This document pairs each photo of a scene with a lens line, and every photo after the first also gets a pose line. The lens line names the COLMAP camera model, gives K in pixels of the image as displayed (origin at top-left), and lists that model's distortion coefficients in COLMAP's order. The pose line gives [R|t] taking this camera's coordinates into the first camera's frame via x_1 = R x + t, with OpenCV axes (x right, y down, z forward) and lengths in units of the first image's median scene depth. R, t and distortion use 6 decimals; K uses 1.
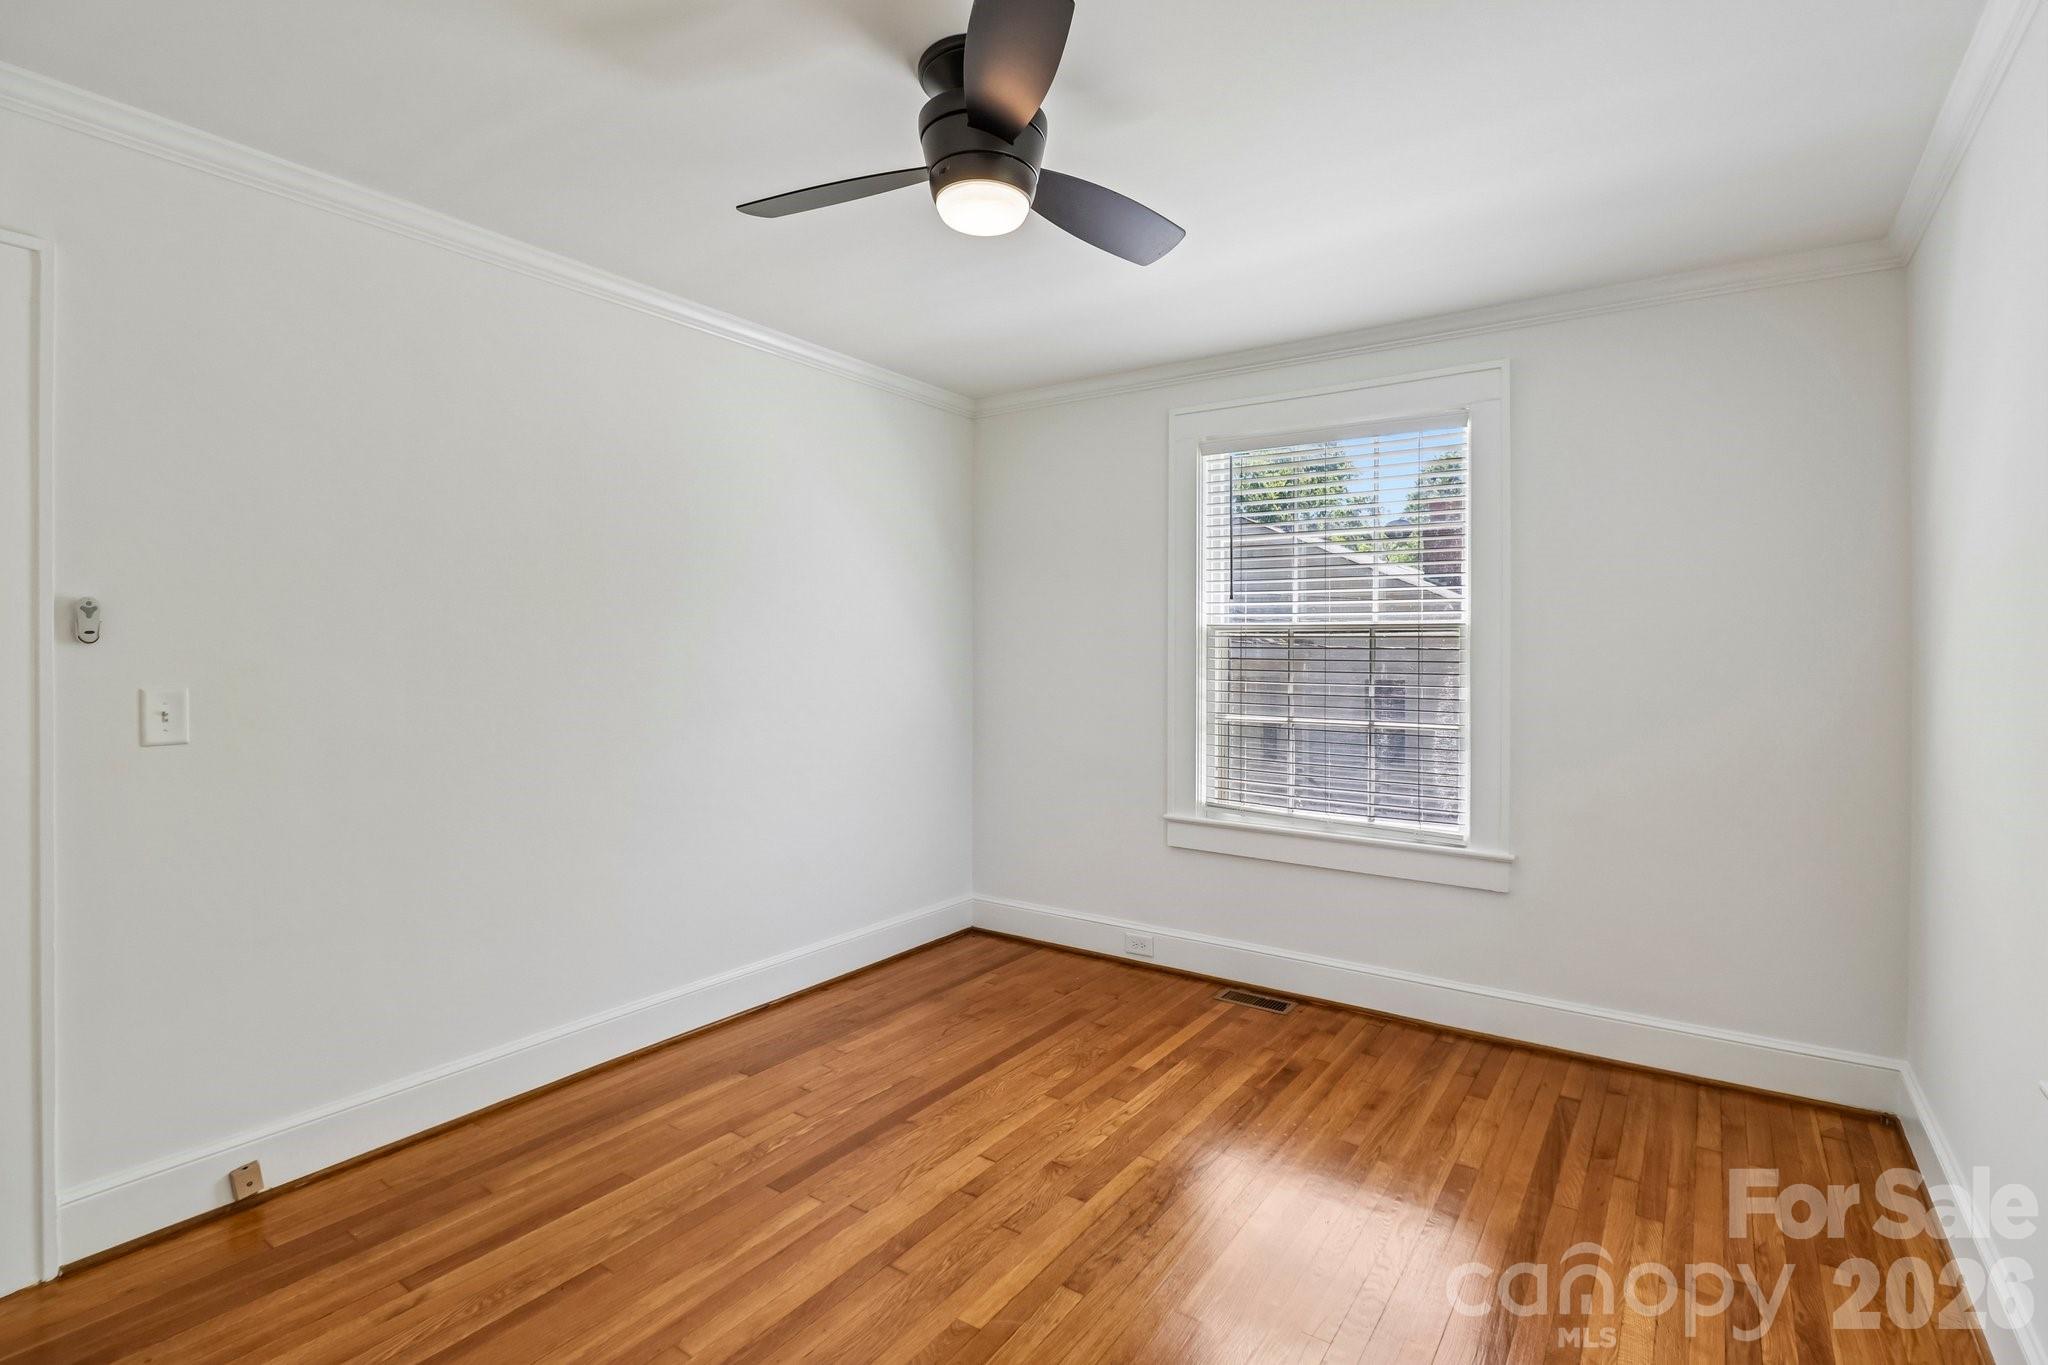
lens RADIAL K [[962.2, 0, 1058.4], [0, 962.2, 664.1], [0, 0, 1]] dist [0.009039, -0.013629]
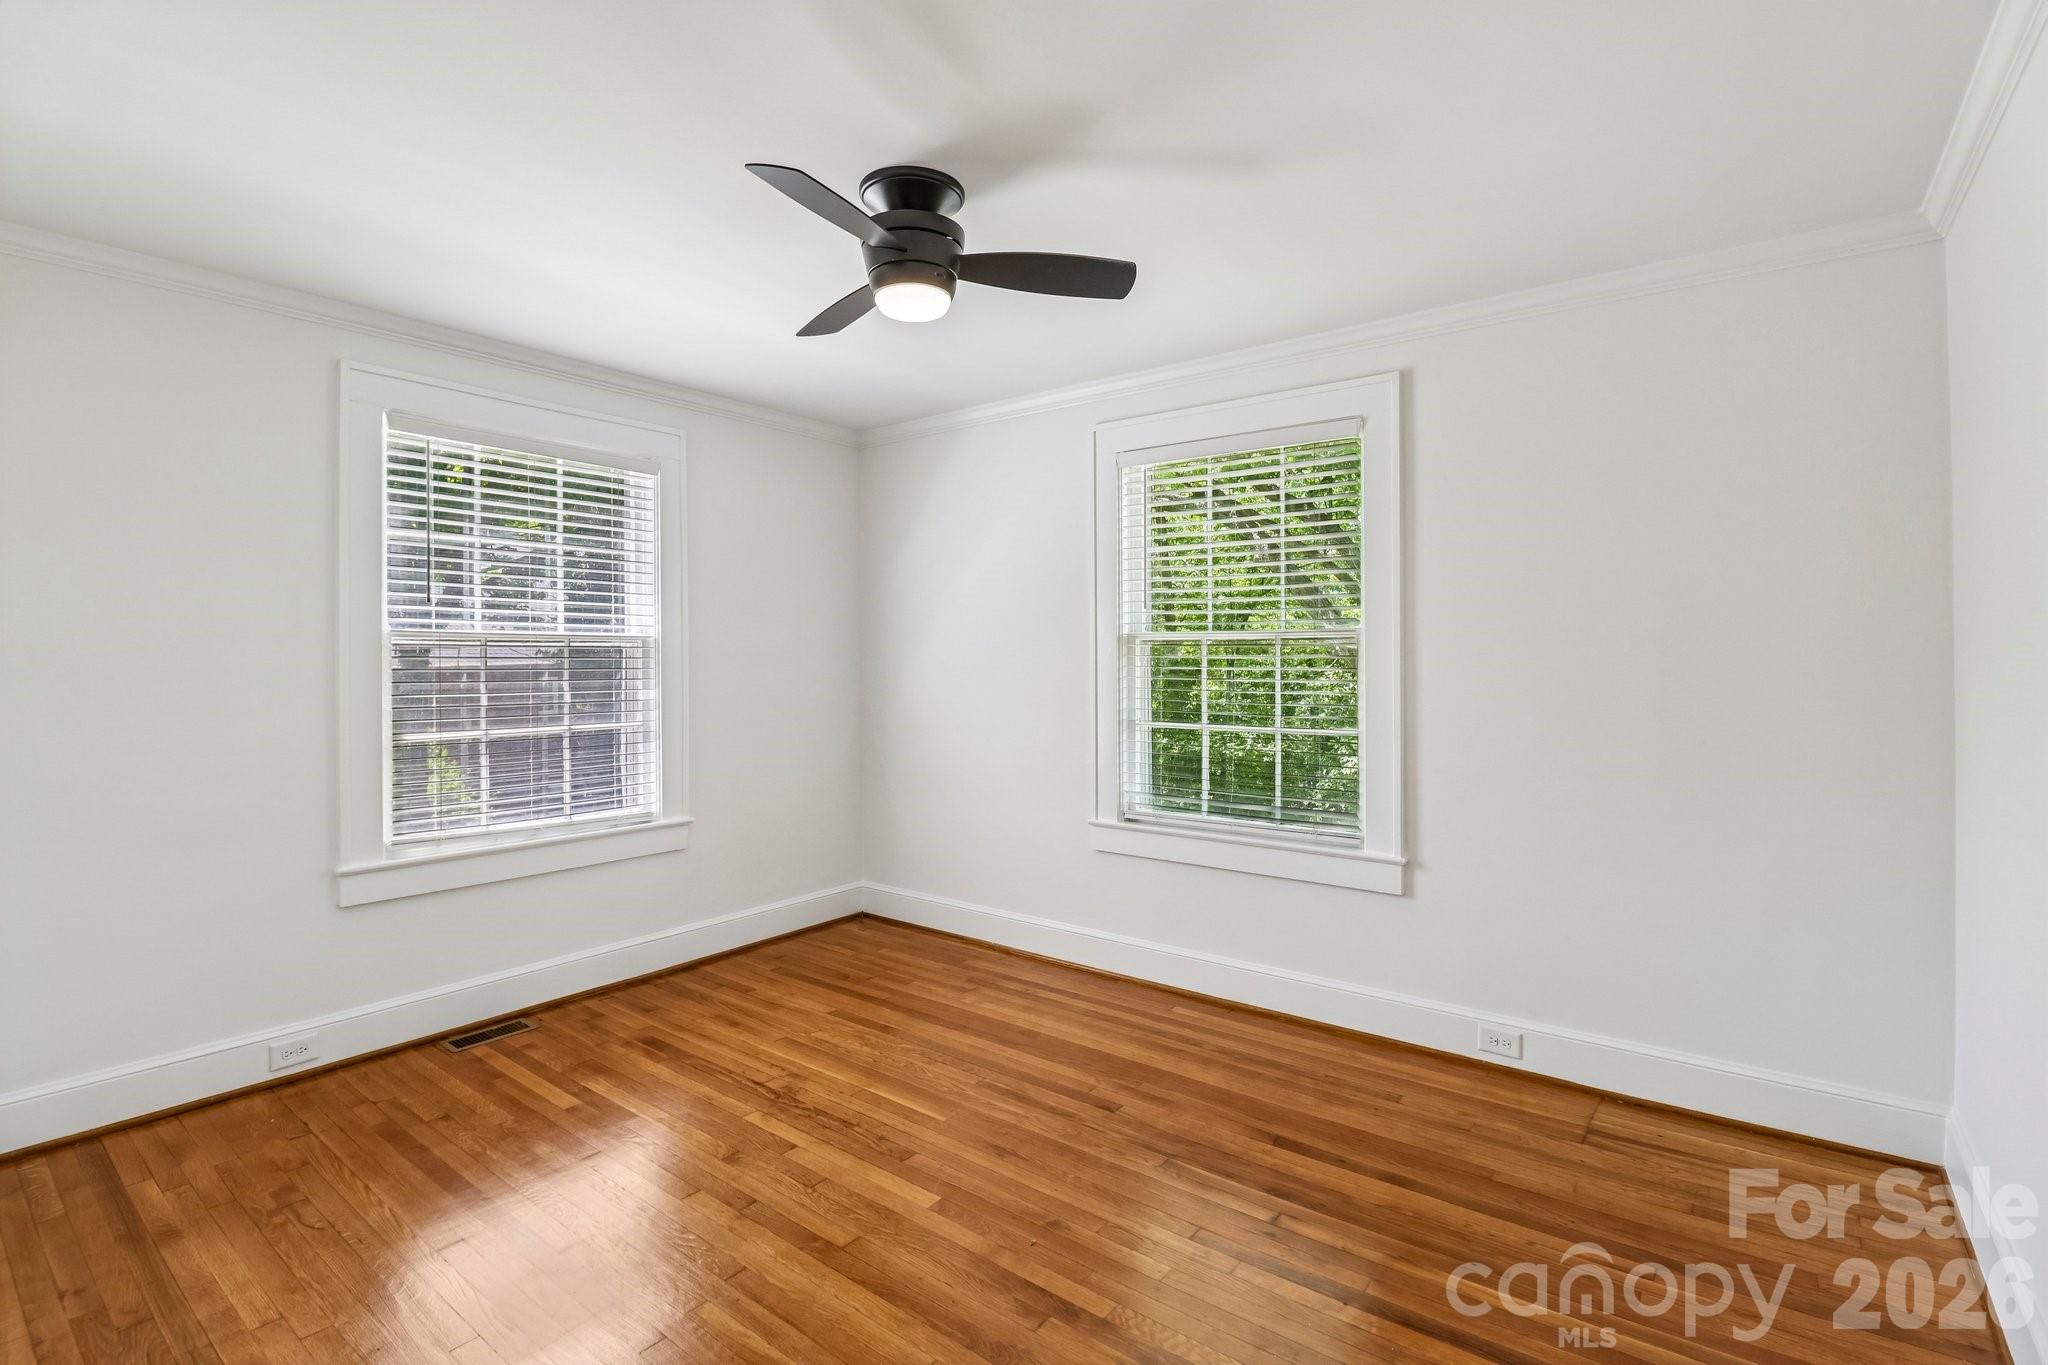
lens RADIAL K [[962.2, 0, 1025.8], [0, 962.2, 668.9], [0, 0, 1]] dist [0.009039, -0.013629]
pose [[0.066170, -0.018205, 0.997642, -0.831768], [0.015920, 0.999726, 0.017188, -0.016445], [-0.997681, 0.014745, 0.066441, 0.497957]]
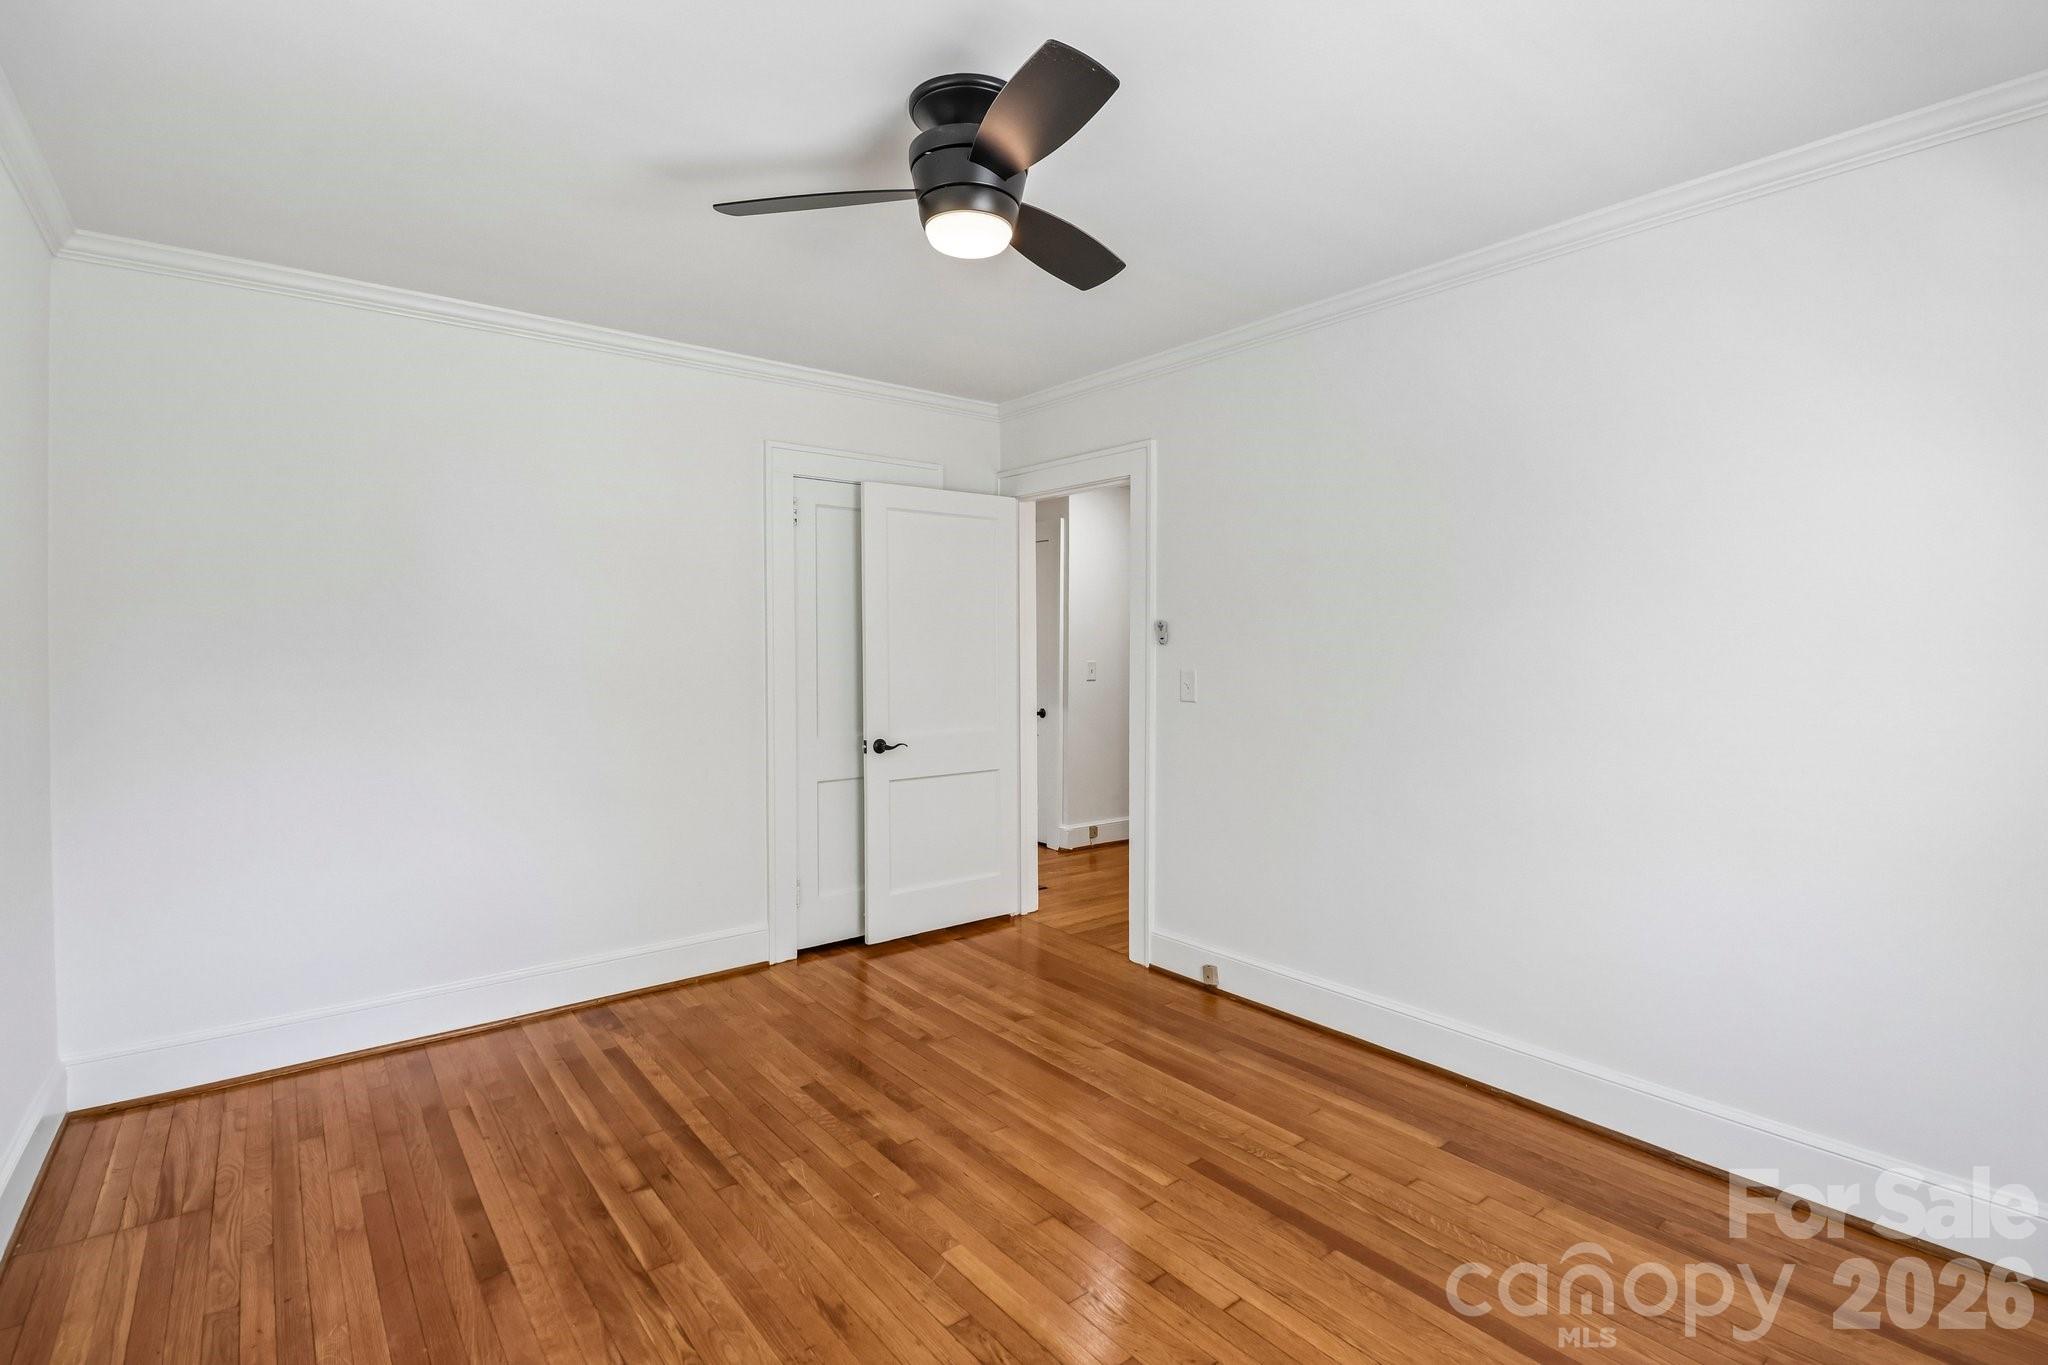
lens RADIAL K [[962.2, 0, 1021.2], [0, 962.2, 670.6], [0, 0, 1]] dist [0.009039, -0.013629]
pose [[-0.306727, 0.027988, -0.951386, 0.590562], [-0.015554, 0.999287, 0.034412, -0.019866], [0.951670, 0.025353, -0.306073, 0.887895]]
